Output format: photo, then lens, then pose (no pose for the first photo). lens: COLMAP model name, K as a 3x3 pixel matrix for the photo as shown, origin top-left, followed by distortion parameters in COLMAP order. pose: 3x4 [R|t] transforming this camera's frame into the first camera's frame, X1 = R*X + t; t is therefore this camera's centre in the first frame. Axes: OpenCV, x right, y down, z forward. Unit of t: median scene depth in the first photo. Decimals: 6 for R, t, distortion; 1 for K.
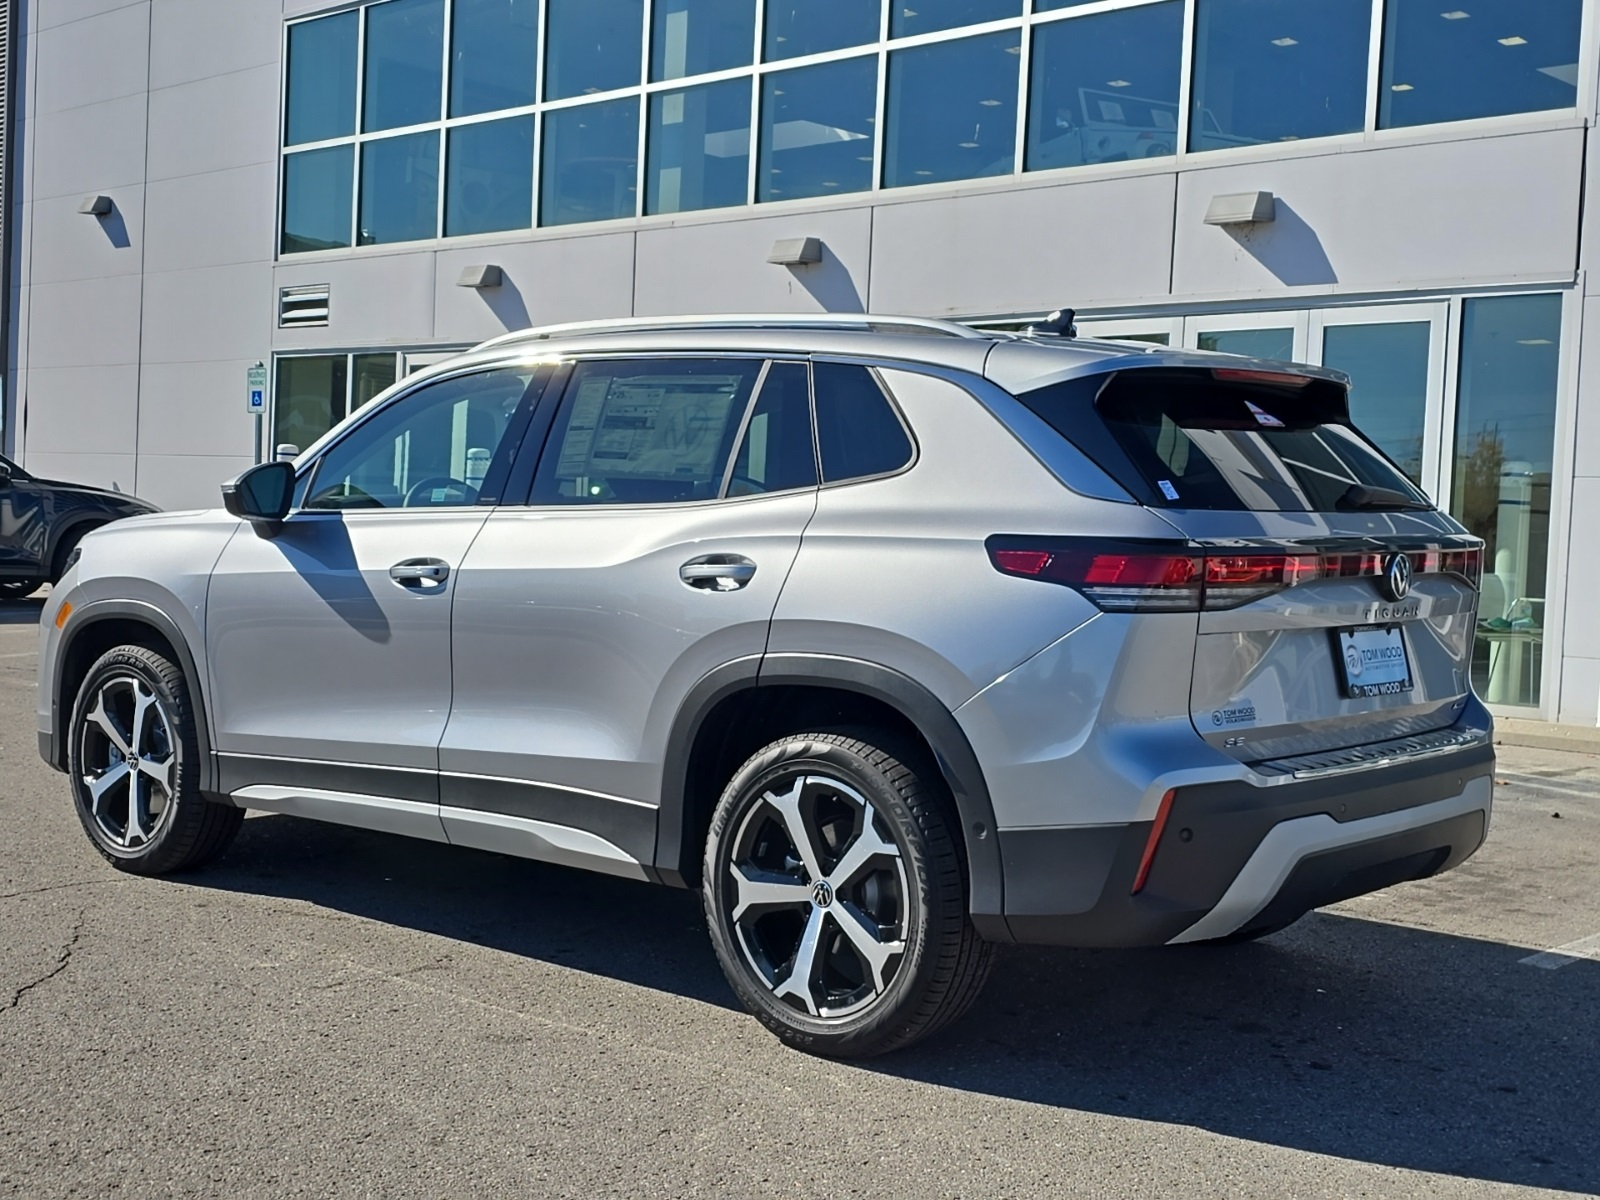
lens RADIAL K [[2192.2, 0, 815.4], [0, 2192.2, 595.7], [0, 0, 1]] dist [0.201543, -0.614681]
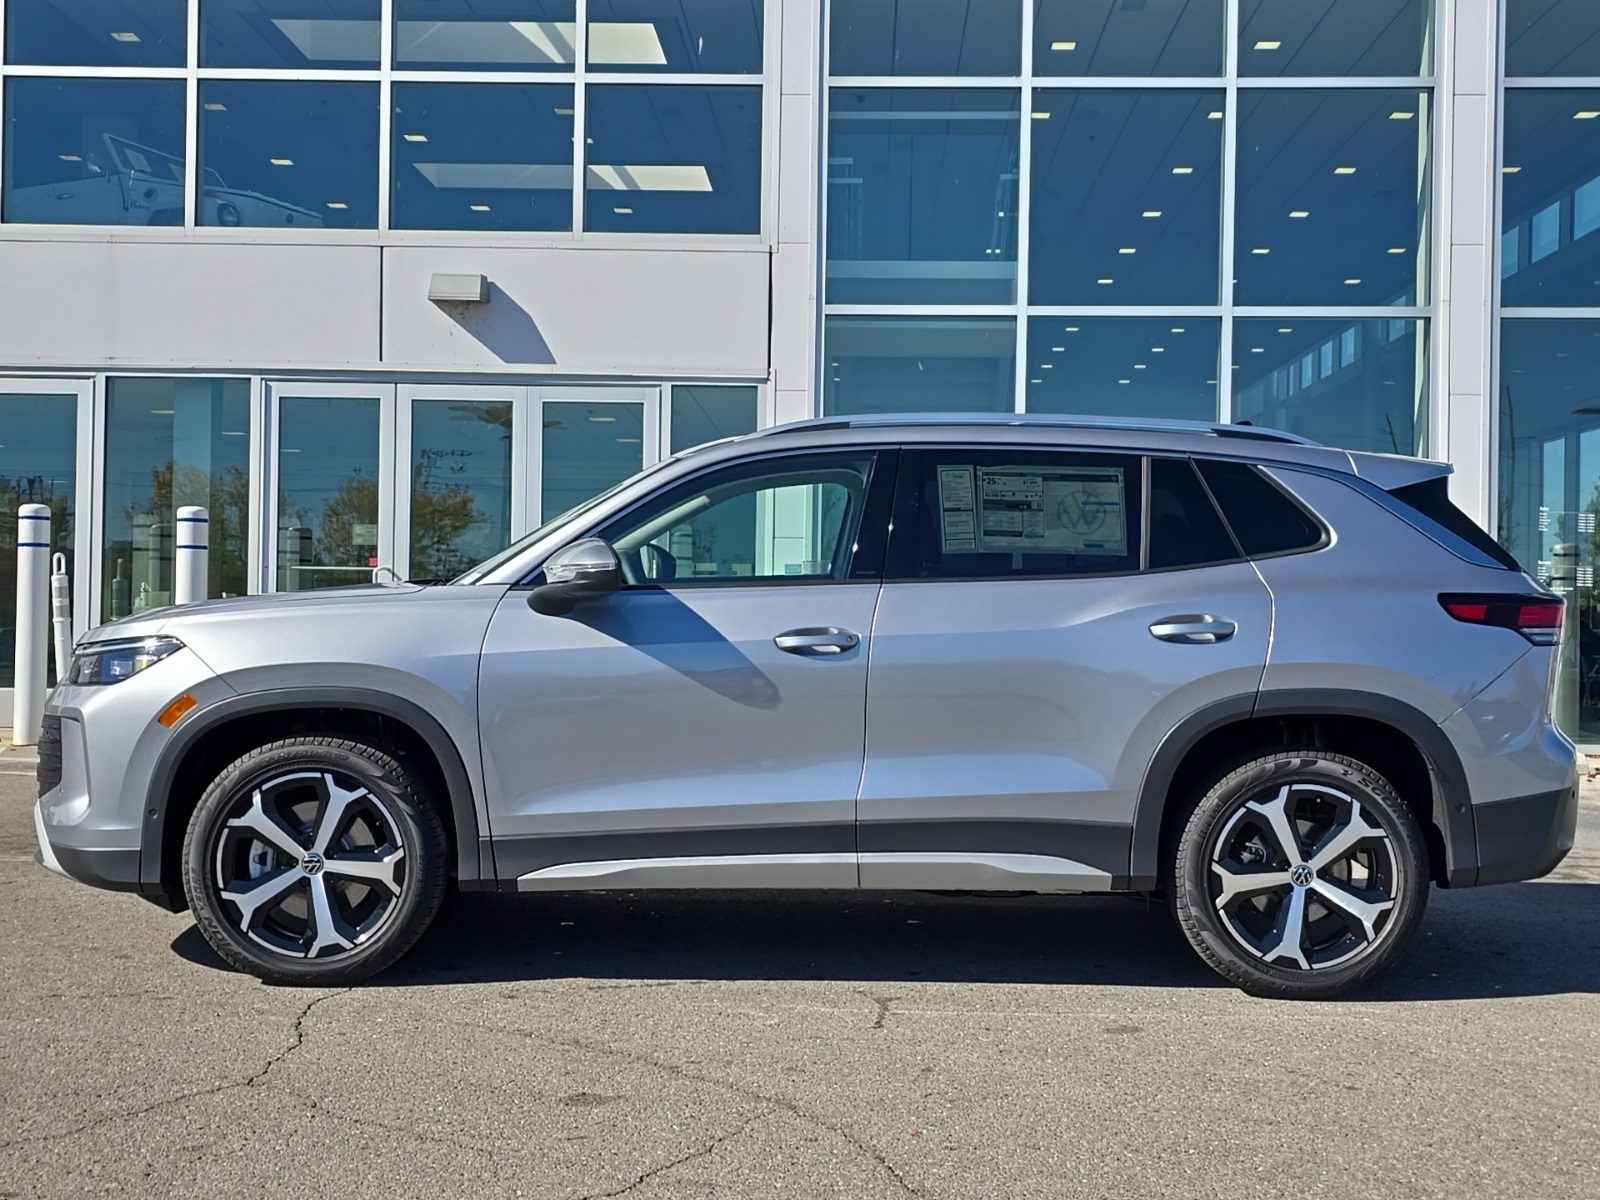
lens RADIAL K [[2192.2, 0, 815.4], [0, 2192.2, 595.7], [0, 0, 1]] dist [0.201543, -0.614681]
pose [[0.697391, -0.024882, 0.716259, -0.461048], [0.037749, 0.999285, -0.002041, -0.014920], [-0.715696, 0.028462, 0.697832, 0.120964]]
